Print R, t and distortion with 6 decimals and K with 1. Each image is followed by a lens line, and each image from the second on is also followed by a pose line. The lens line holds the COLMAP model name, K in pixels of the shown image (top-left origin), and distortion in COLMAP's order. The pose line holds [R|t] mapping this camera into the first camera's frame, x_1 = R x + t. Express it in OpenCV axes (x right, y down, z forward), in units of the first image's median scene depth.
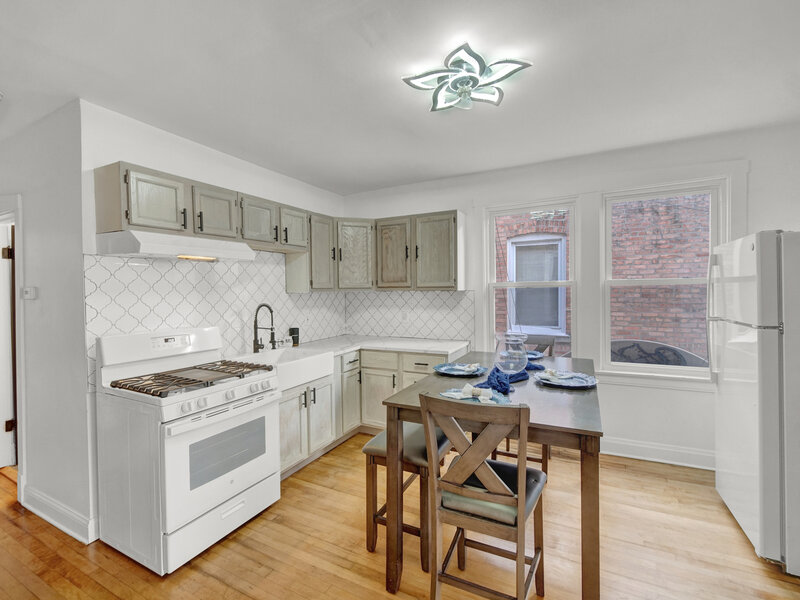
lens RADIAL K [[368.4, 0, 395.8], [0, 368.4, 297.3], [0, 0, 1]] dist [-0.004904, -0.000622]
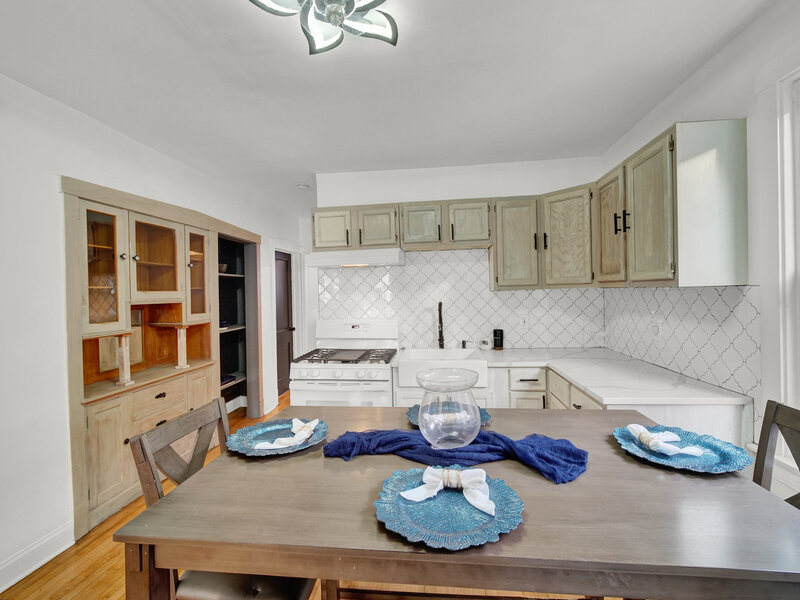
lens RADIAL K [[368.4, 0, 397.1], [0, 368.4, 296.1], [0, 0, 1]] dist [-0.004904, -0.000622]
pose [[0.348057, 0.014163, -0.937366, 0.493627], [-0.000354, 0.999888, 0.014977, -0.012604], [0.937473, -0.004881, 0.348023, 0.463893]]
